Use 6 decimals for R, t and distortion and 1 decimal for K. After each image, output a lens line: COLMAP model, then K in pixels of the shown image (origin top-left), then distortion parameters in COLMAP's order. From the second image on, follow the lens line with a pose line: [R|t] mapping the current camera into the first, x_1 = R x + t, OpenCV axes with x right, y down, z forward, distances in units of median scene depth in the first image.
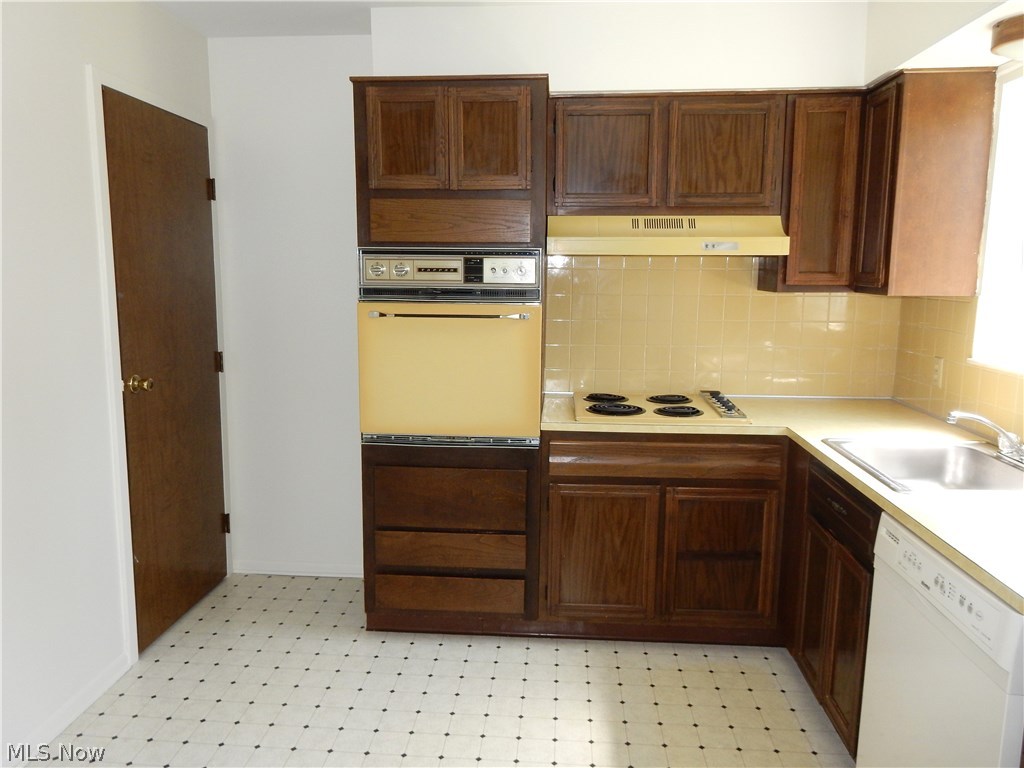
lens RADIAL K [[755.6, 0, 509.9], [0, 755.6, 388.6], [0, 0, 1]] dist [-0.000798, 0.012514]
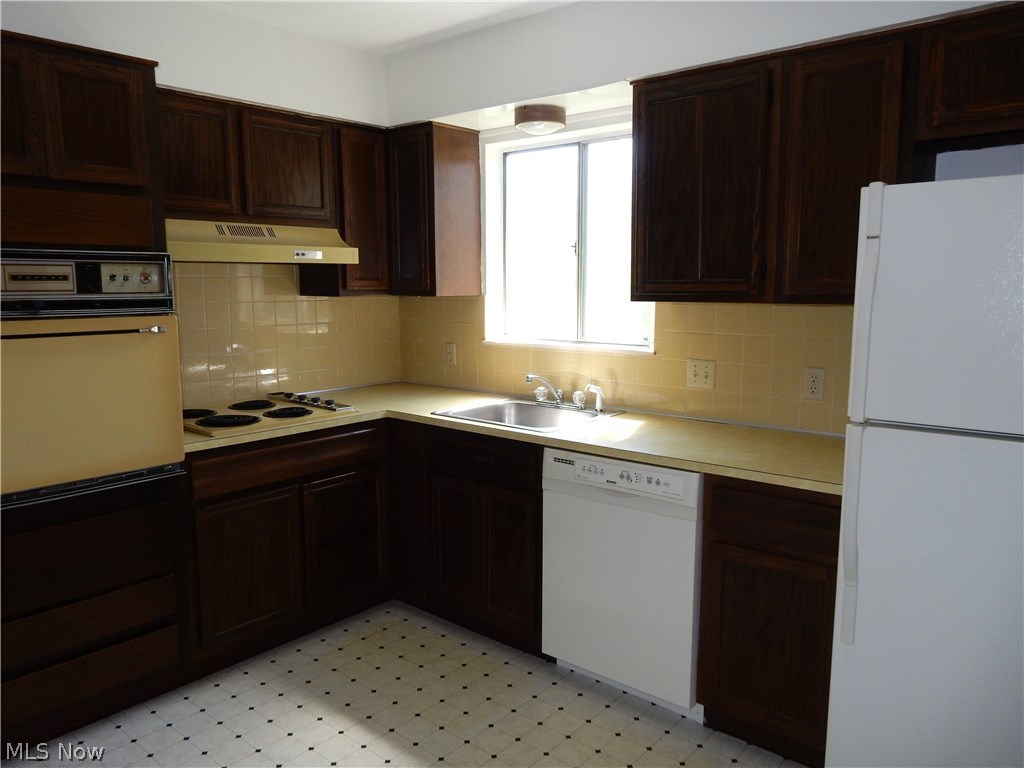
lens RADIAL K [[755.6, 0, 513.0], [0, 755.6, 389.1], [0, 0, 1]] dist [-0.000798, 0.012514]
pose [[0.600946, -0.120849, 0.790101, -0.440091], [0.130216, 0.990100, 0.052398, -0.017629], [-0.788612, 0.071395, 0.610733, 0.128233]]
